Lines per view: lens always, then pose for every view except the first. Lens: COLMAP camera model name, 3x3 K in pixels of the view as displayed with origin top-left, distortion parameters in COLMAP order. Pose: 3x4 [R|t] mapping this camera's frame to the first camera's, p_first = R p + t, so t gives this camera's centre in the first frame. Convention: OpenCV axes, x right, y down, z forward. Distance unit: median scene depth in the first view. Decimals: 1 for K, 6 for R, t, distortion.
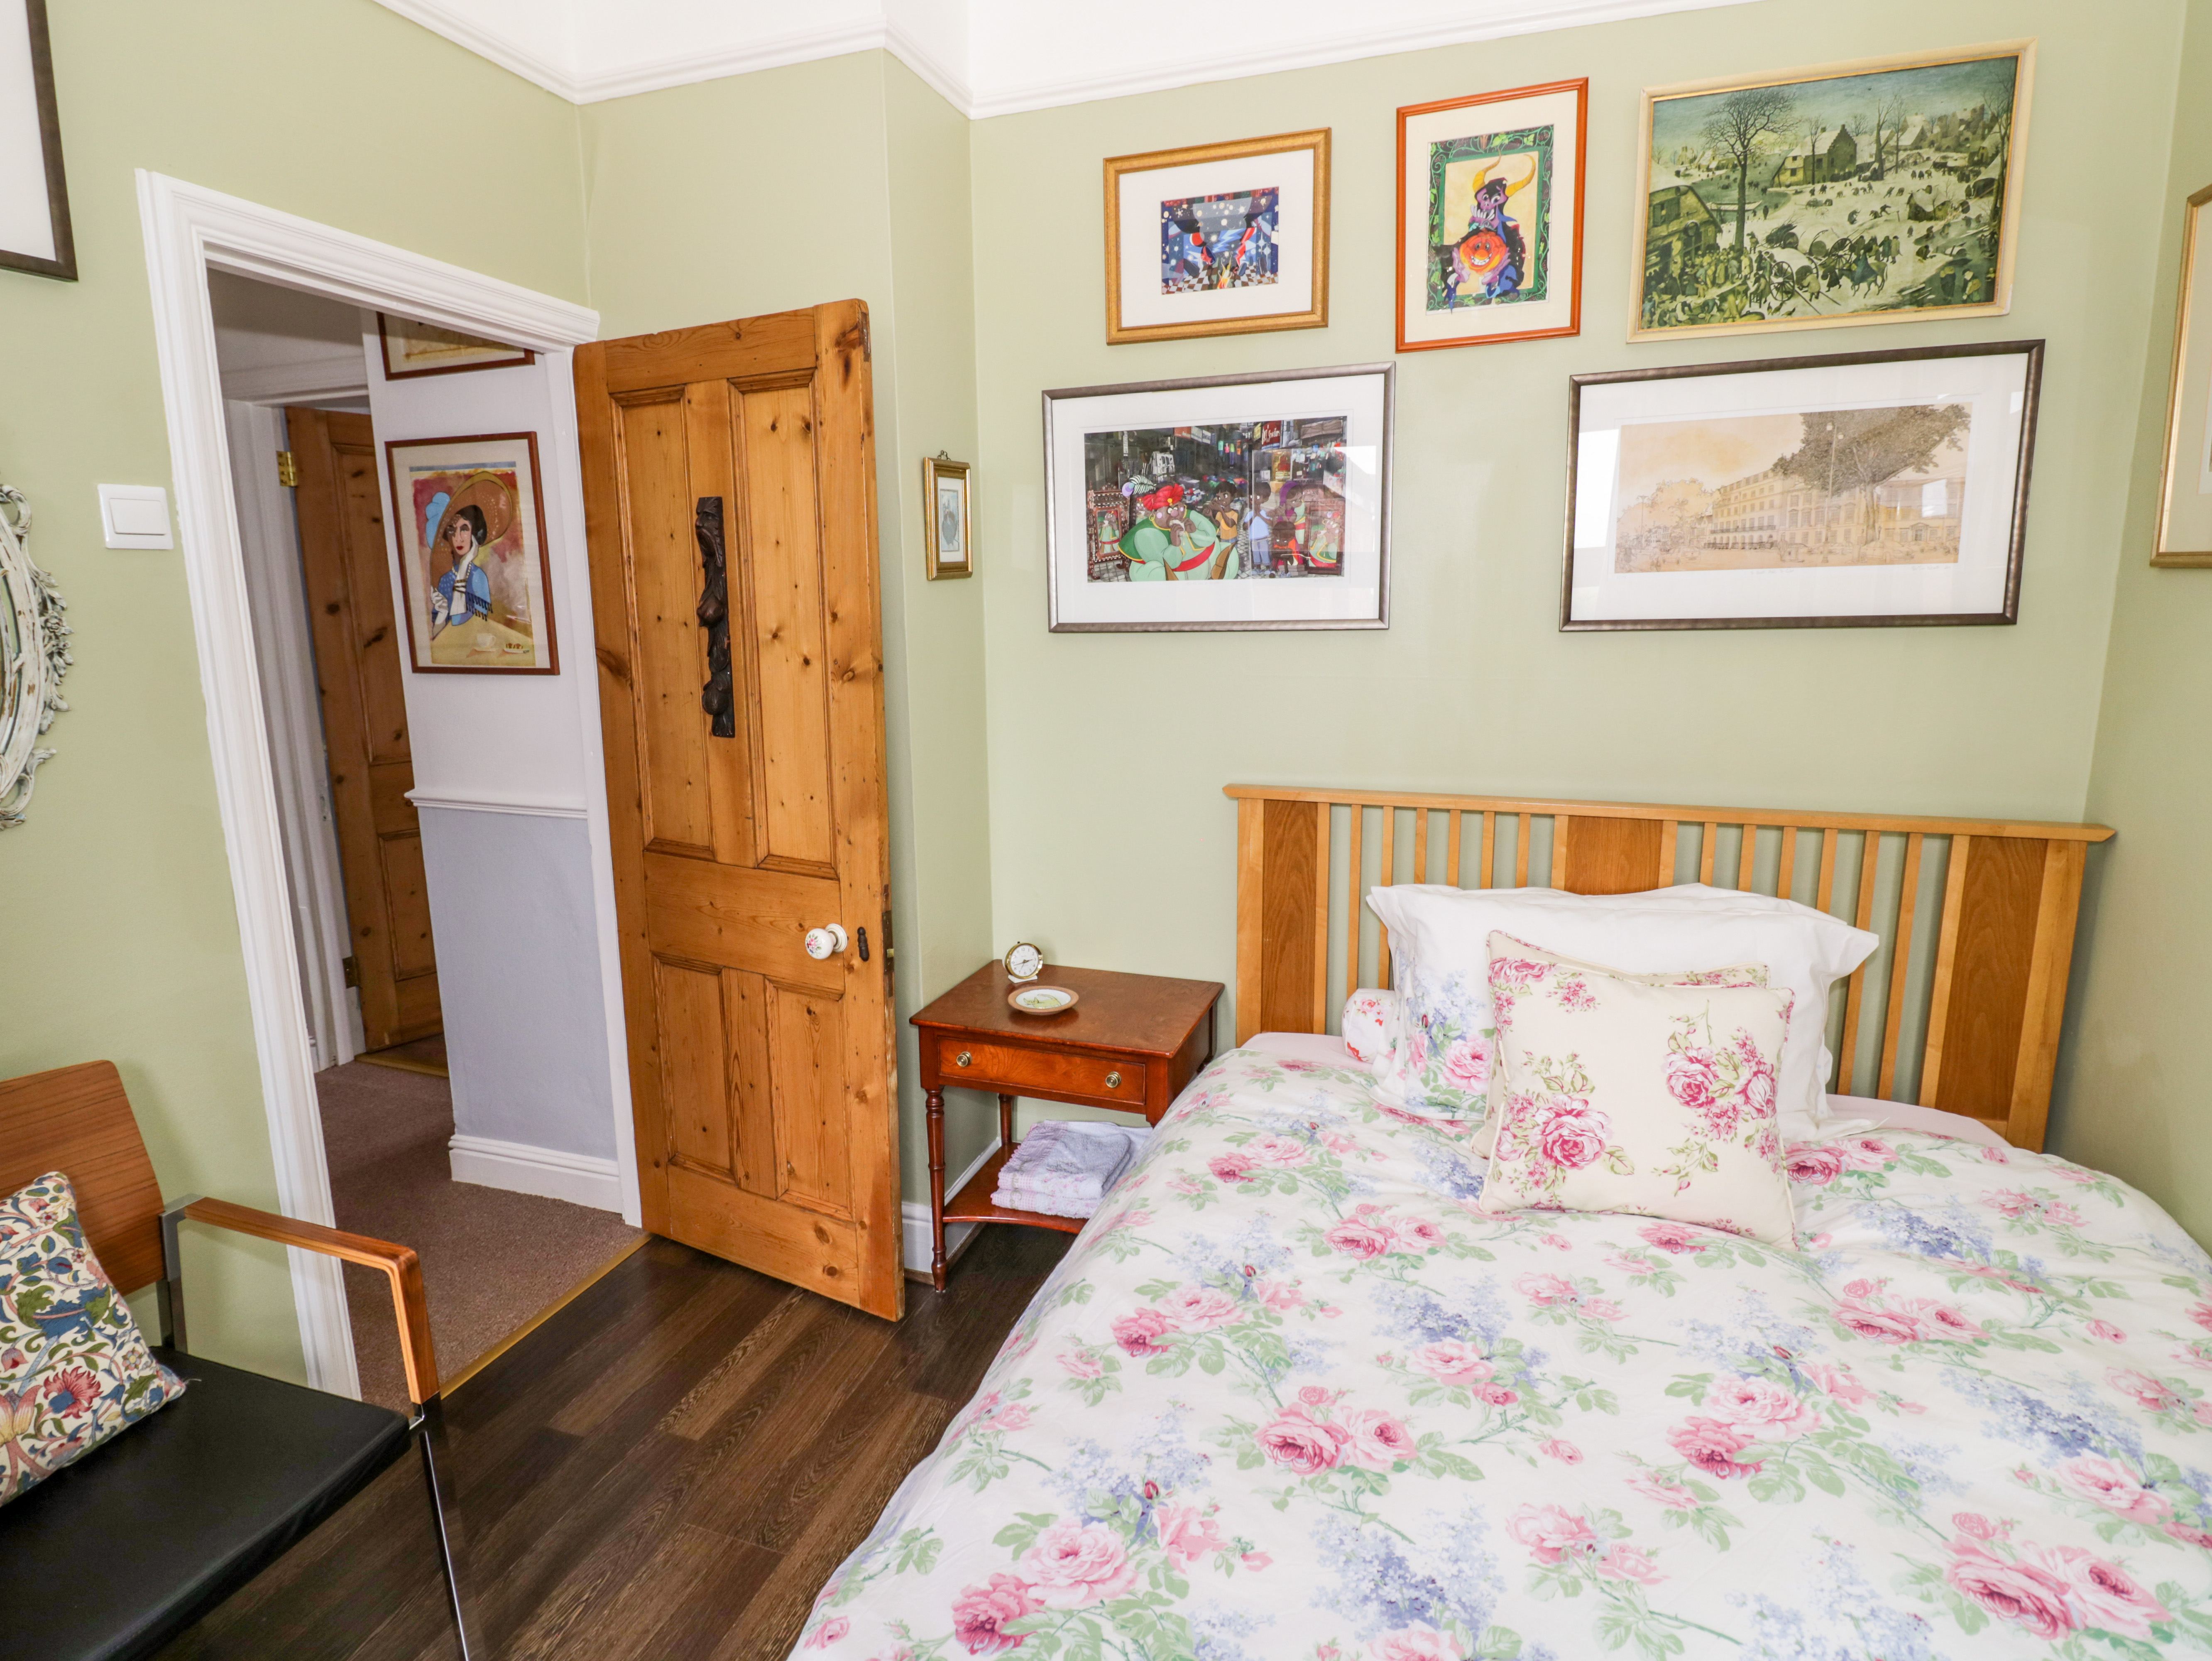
lens RADIAL K [[1153.4, 0, 1106.9], [0, 1153.4, 804.3], [0, 0, 1]] dist [0.004659, -0.015810]
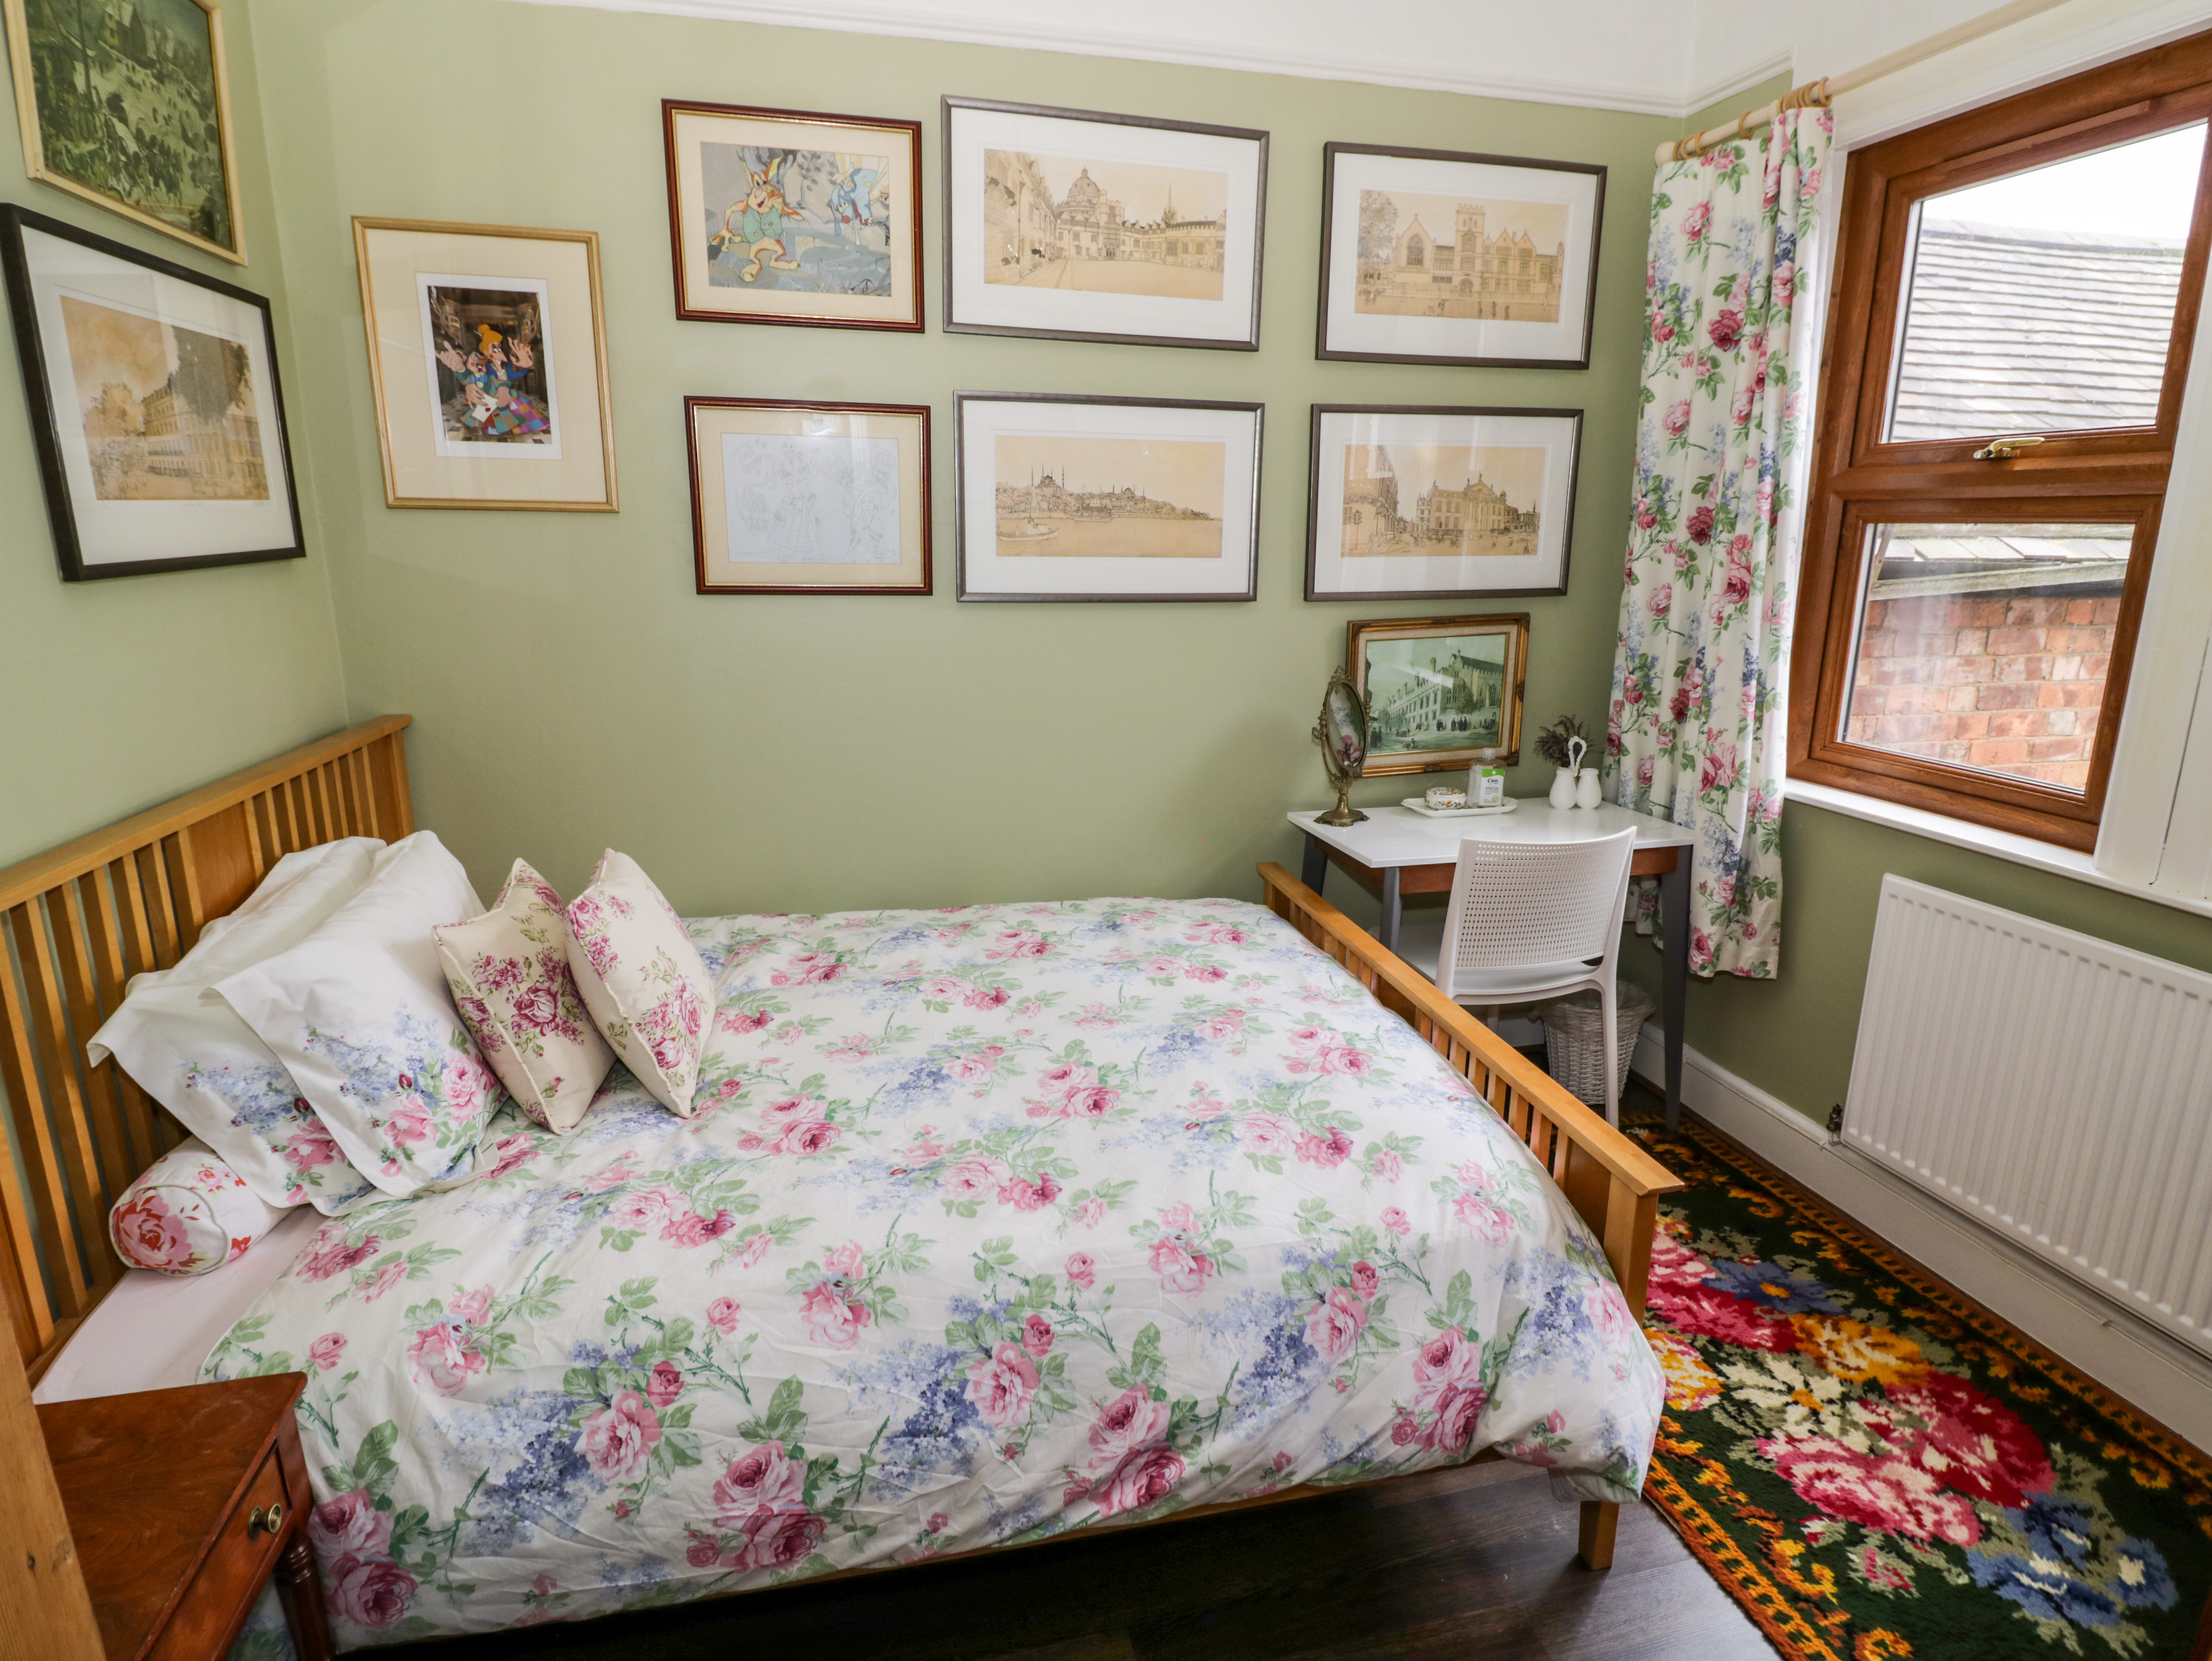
lens RADIAL K [[1153.4, 0, 1106.9], [0, 1153.4, 804.3], [0, 0, 1]] dist [0.004659, -0.015810]
pose [[-0.540760, -0.186161, 0.820319, -0.827194], [0.153318, 0.937055, 0.313721, -0.224184], [-0.827086, 0.295418, -0.478180, 1.319404]]
